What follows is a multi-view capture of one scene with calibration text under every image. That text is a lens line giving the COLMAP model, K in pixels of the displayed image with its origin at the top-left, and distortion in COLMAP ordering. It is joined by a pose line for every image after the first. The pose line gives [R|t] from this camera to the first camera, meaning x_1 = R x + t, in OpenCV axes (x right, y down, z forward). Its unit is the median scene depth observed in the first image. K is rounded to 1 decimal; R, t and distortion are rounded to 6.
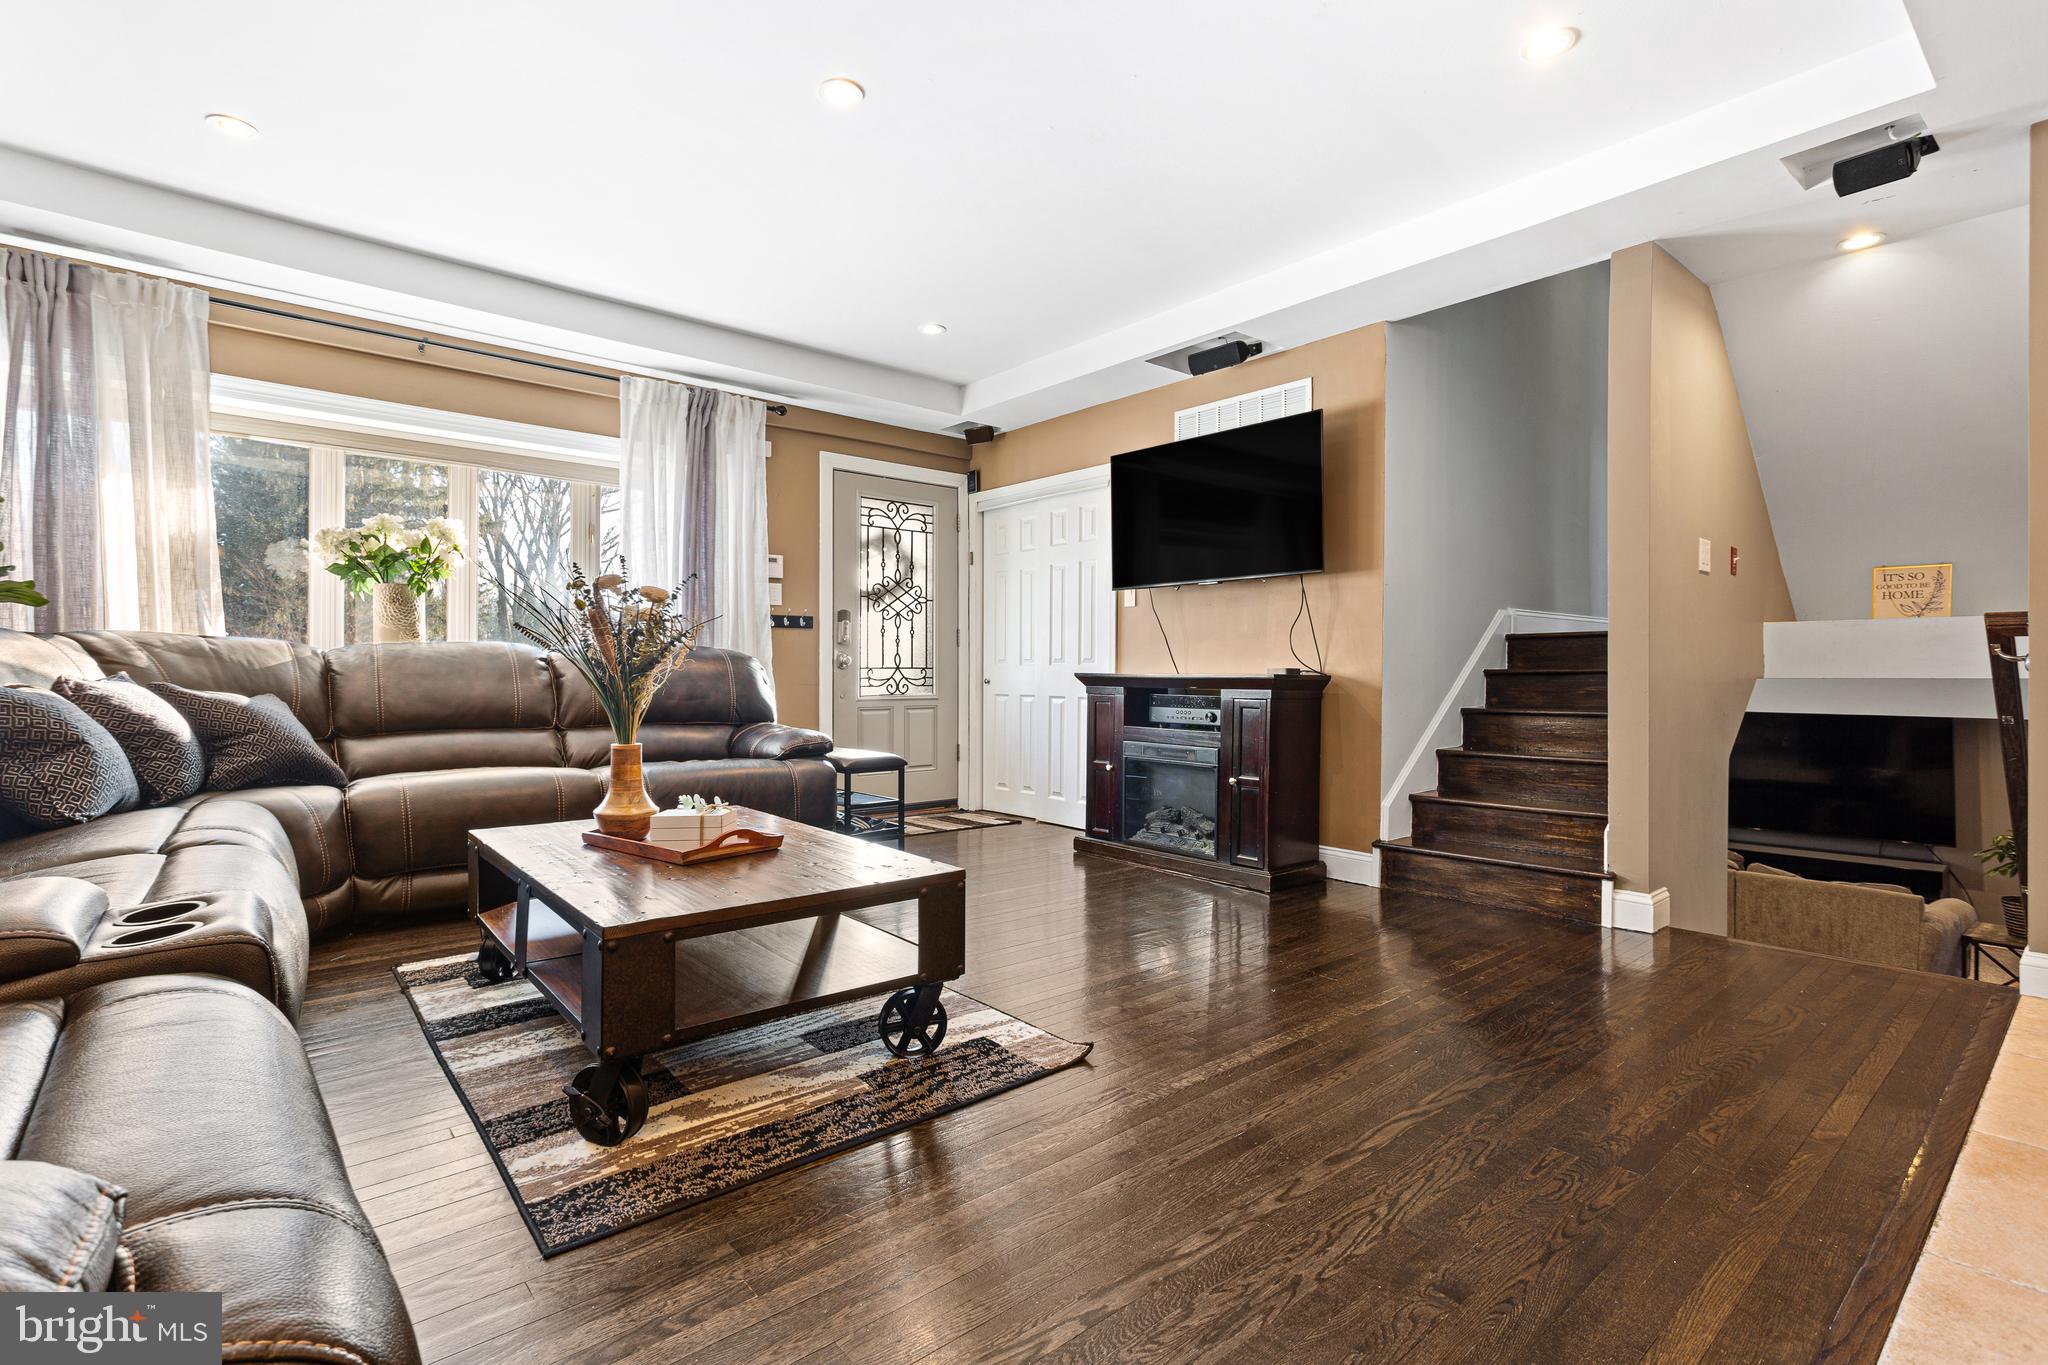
lens RADIAL K [[960.9, 0, 1025.7], [0, 960.9, 673.2], [0, 0, 1]] dist [0.002561, 0.000527]
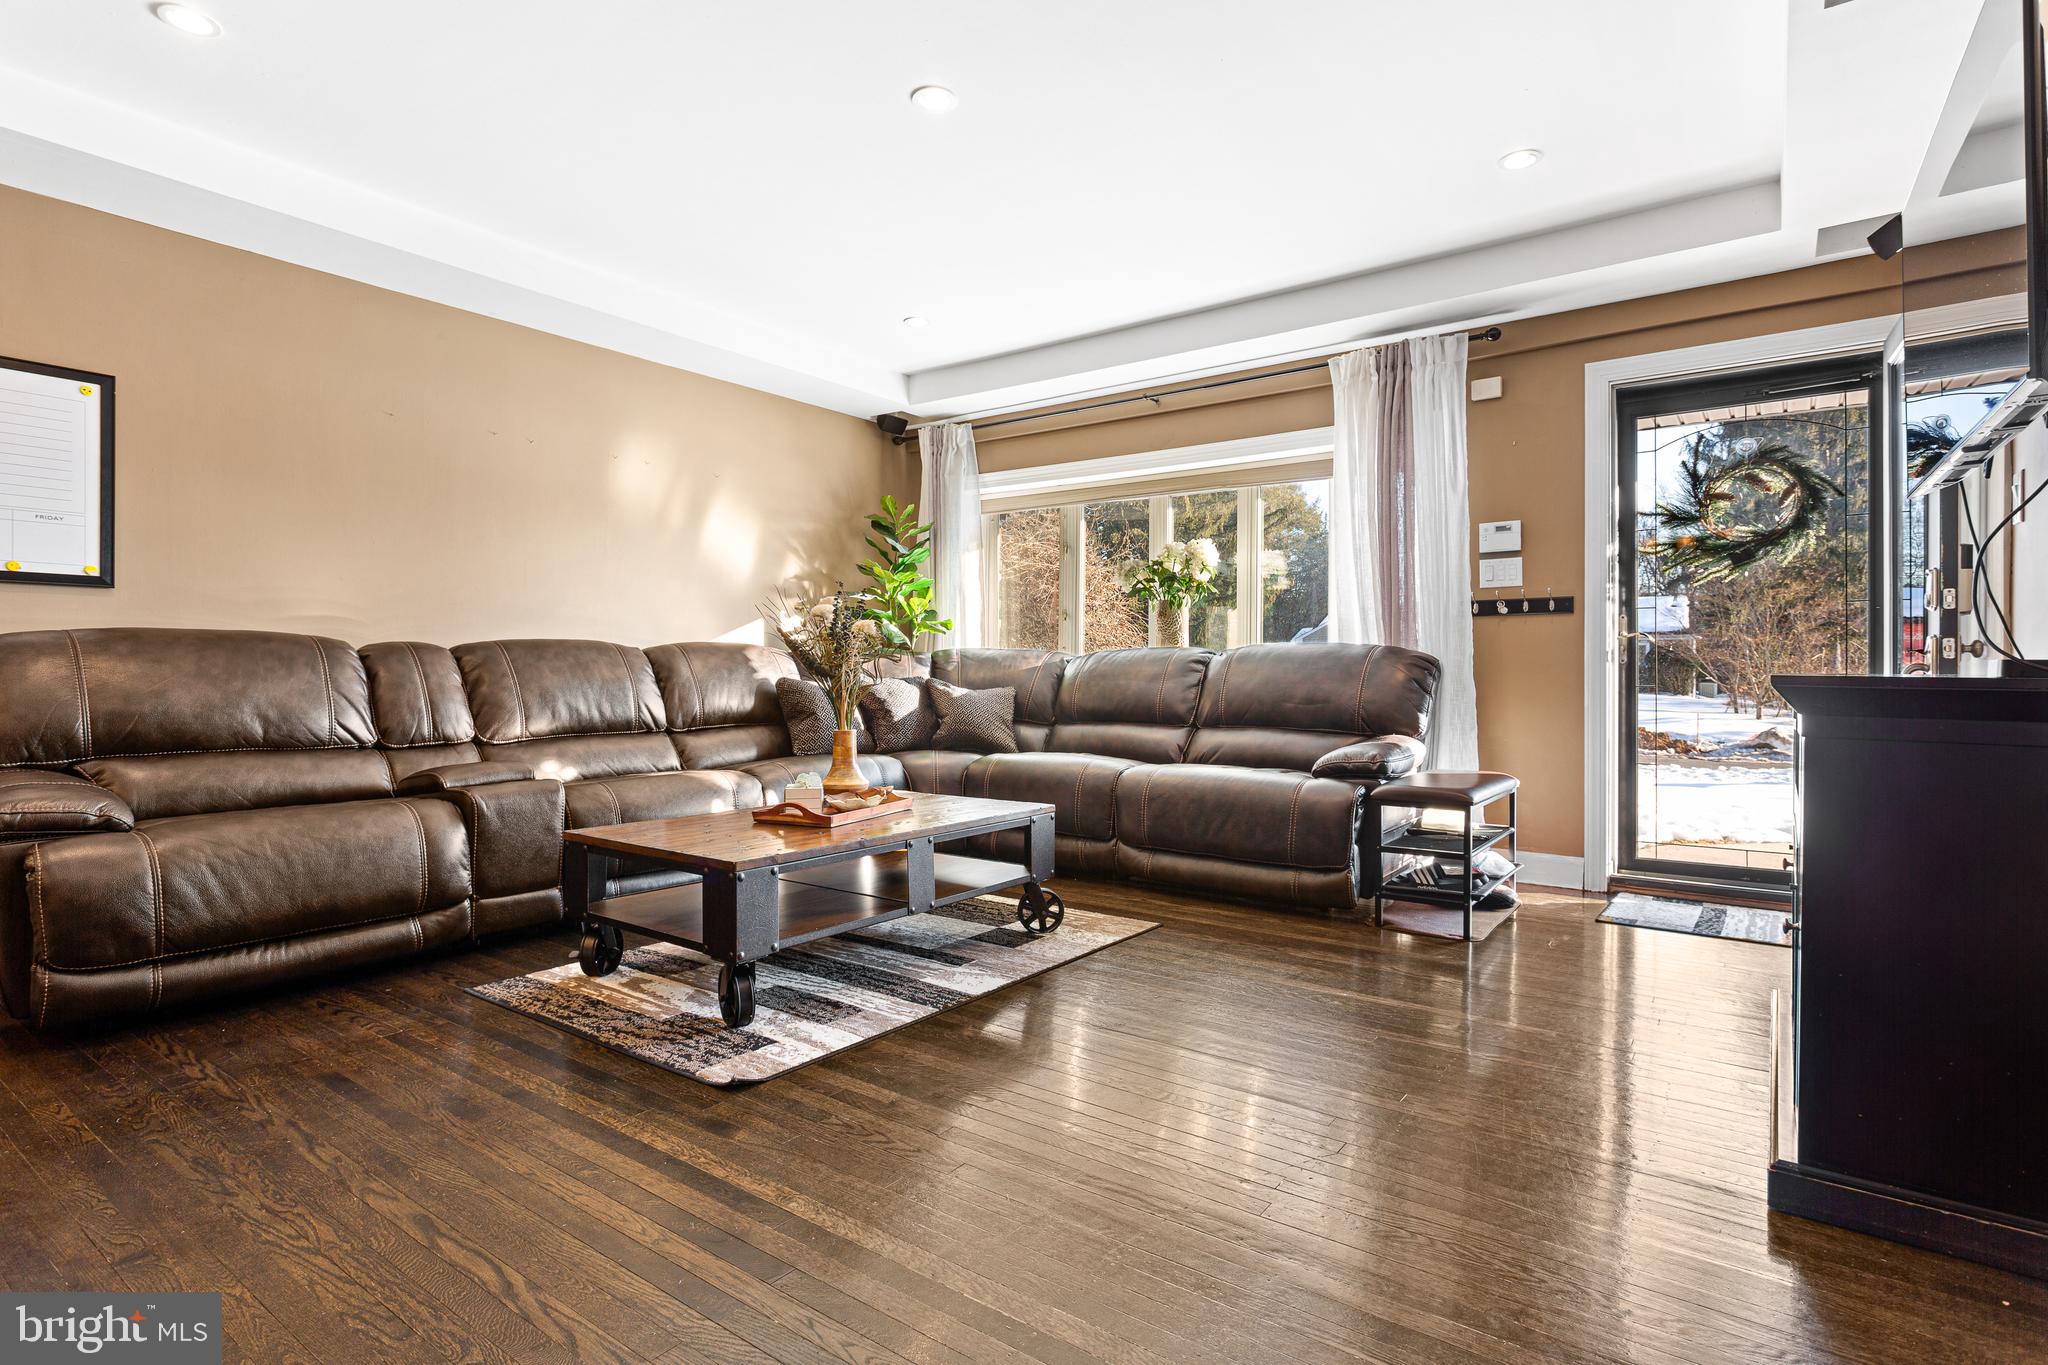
lens RADIAL K [[1021.9, 0, 1024.0], [0, 1021.9, 682.5], [0, 0, 1]] dist [-0.005219, 0.000191]
pose [[0.226143, 0.006462, -0.974073, 0.631717], [-0.000951, 0.999979, 0.006413, 0.001599], [0.974094, -0.000524, 0.226145, 0.617886]]
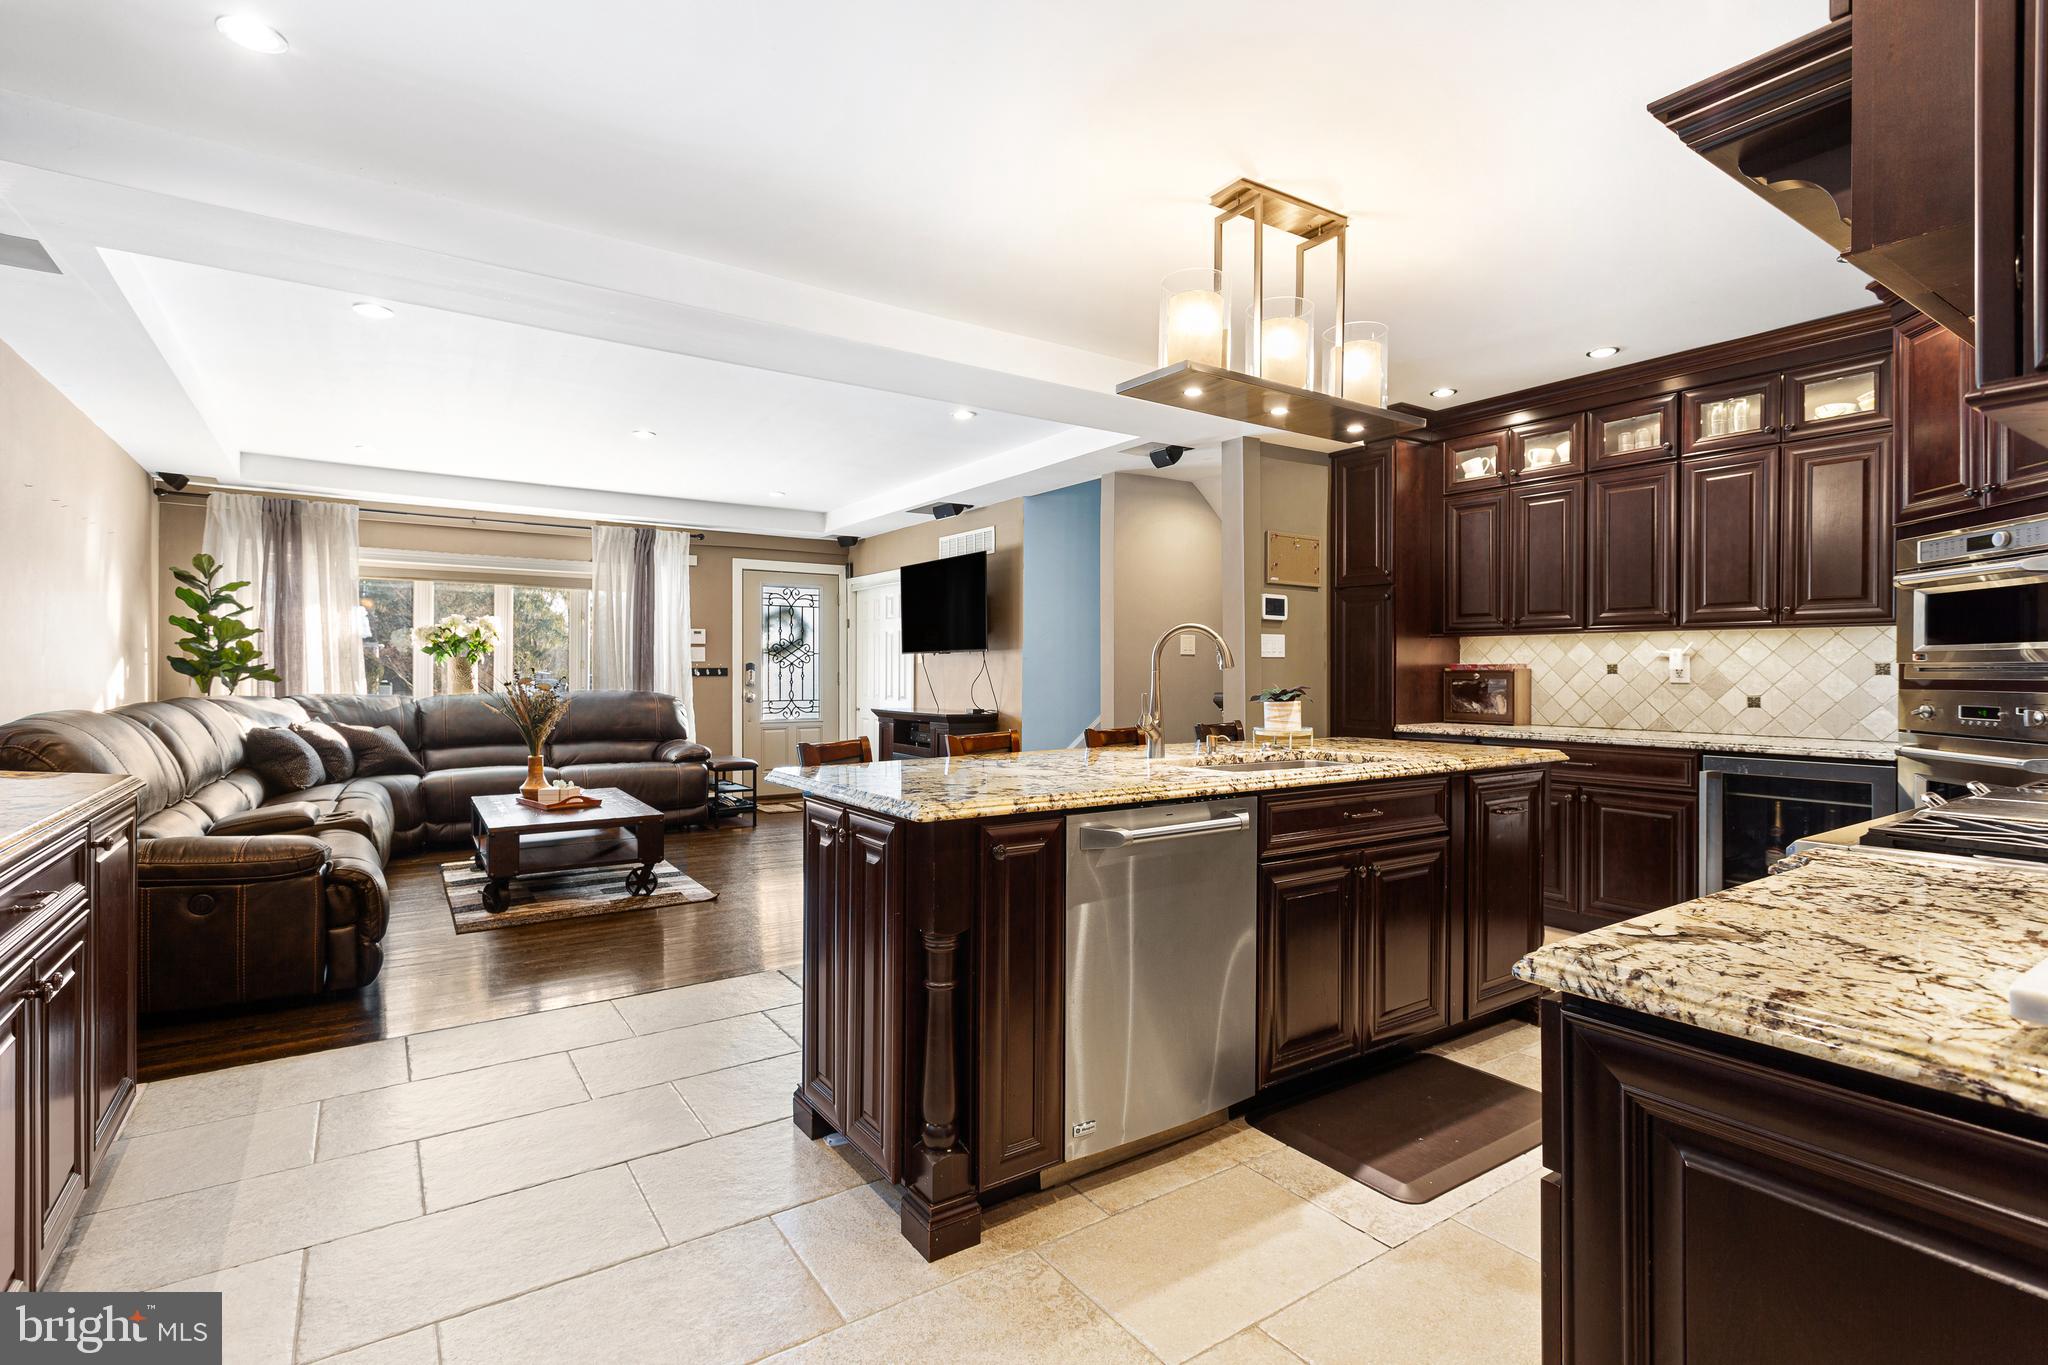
lens RADIAL K [[969.1, 0, 1025.8], [0, 969.1, 670.9], [0, 0, 1]] dist [0.002048, 0.000407]
pose [[0.994121, -0.001397, -0.108268, 0.597604], [0.001017, 0.999993, -0.003563, -0.070451], [0.108272, 0.003432, 0.994115, -0.678019]]
